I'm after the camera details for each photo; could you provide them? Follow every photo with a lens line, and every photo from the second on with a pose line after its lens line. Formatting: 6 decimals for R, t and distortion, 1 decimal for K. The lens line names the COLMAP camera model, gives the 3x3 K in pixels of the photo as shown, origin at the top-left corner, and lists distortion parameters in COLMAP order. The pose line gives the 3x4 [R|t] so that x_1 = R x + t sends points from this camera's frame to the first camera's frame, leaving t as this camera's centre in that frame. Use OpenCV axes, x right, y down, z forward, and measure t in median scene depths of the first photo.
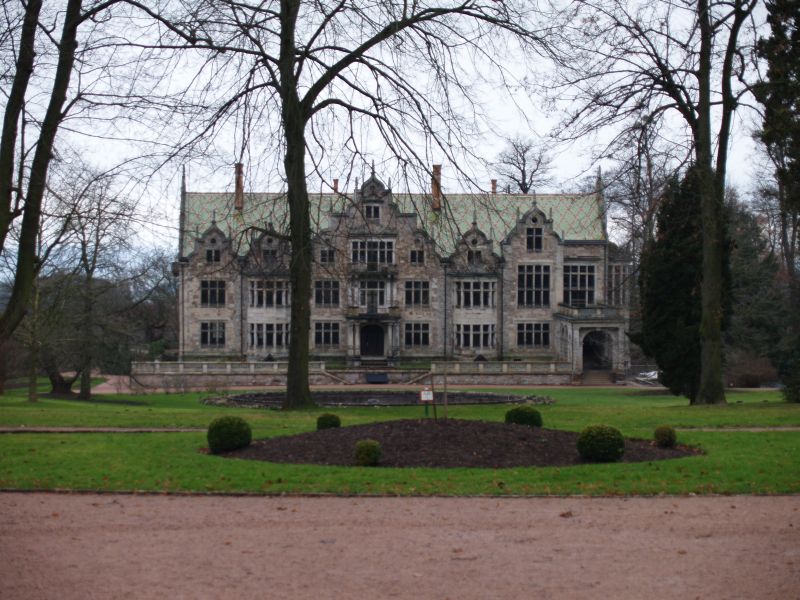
lens RADIAL K [[2078.1, 0, 400.0], [0, 2078.1, 300.0], [0, 0, 1]] dist [0.018134, 0.135638]
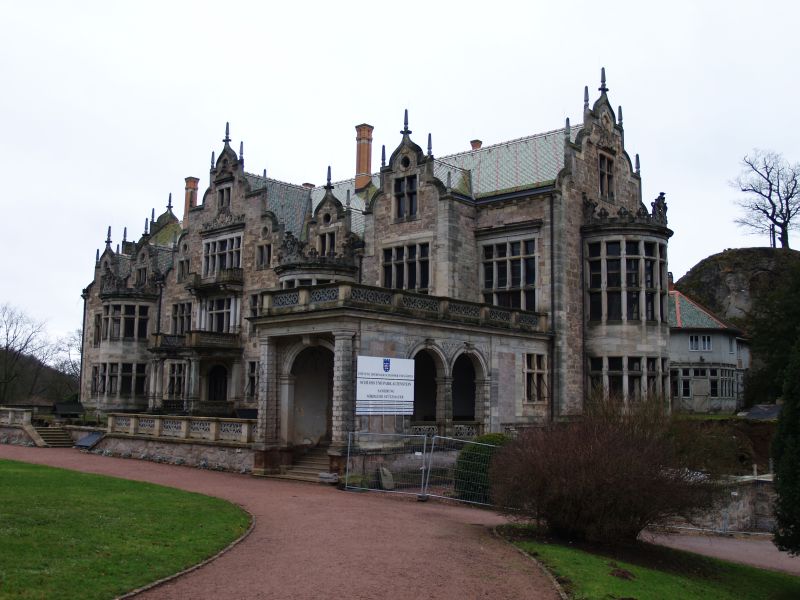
lens RADIAL K [[836.8, 0, 400.0], [0, 836.8, 300.0], [0, 0, 1]] dist [-0.110679, 0.021500]
pose [[0.698507, -0.082681, -0.710810, 0.214145], [-0.029259, 0.989172, -0.143813, 0.027747], [0.715004, 0.121252, 0.688525, 0.856496]]
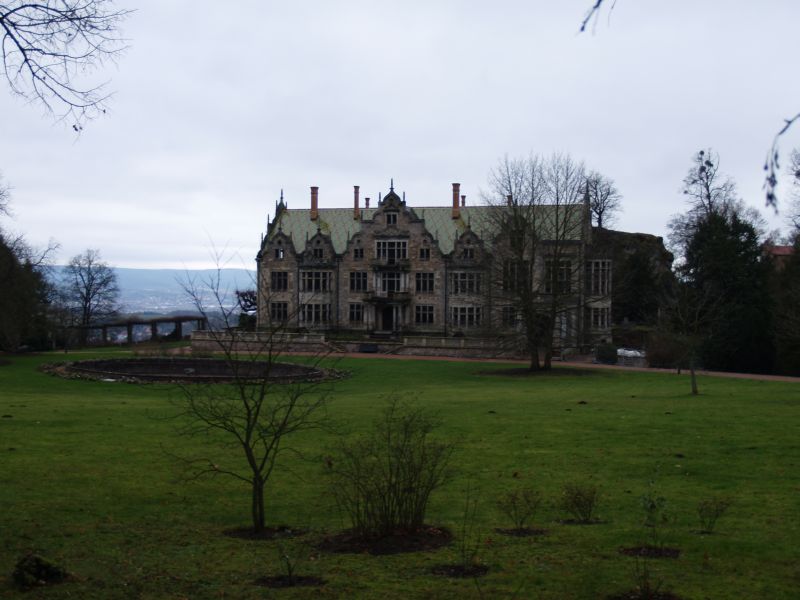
lens RADIAL K [[967.5, 0, 400.0], [0, 967.5, 300.0], [0, 0, 1]] dist [-0.143053, -0.004572]
pose [[0.929898, 0.012759, -0.367597, 0.211833], [-0.013589, 0.999908, 0.000329, 0.007659], [0.367567, 0.004689, 0.929985, 0.443345]]
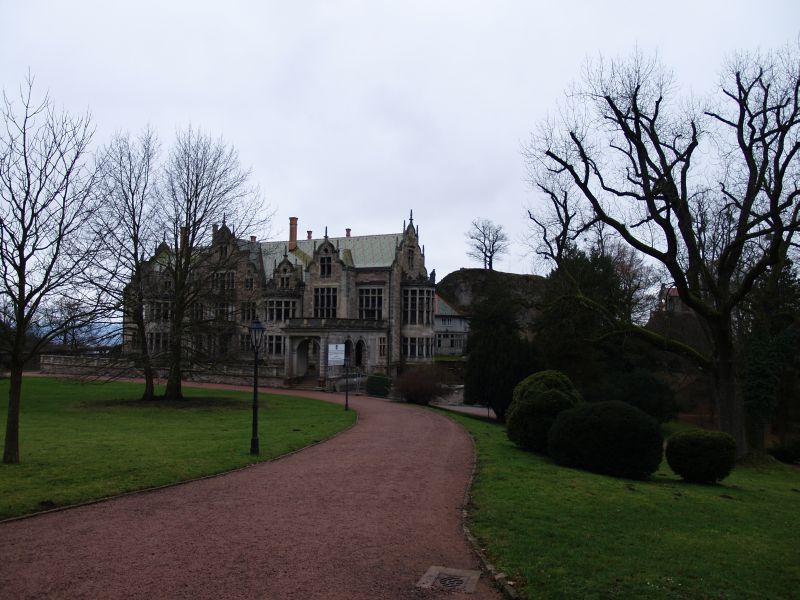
lens RADIAL K [[660.0, 0, 400.0], [0, 660.0, 300.0], [0, 0, 1]] dist [-0.131557, 0.096254]
pose [[0.869176, -0.016515, -0.494227, 0.292792], [-0.022160, 0.997137, -0.072291, 0.017215], [0.494006, 0.073785, 0.866322, 0.690908]]
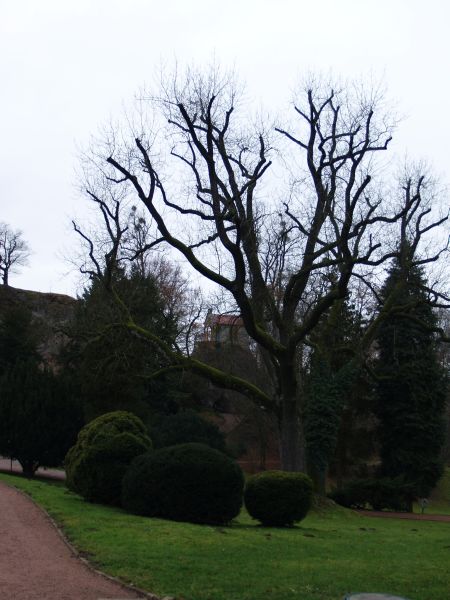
lens RADIAL K [[843.1, 0, 225.0], [0, 843.1, 300.0], [0, 0, 1]] dist [-0.102145, -0.001036]
pose [[0.995169, 0.003673, -0.098105, 0.286172], [-0.014120, 0.994265, -0.106005, 0.016950], [0.097153, 0.106878, 0.989514, 0.667534]]
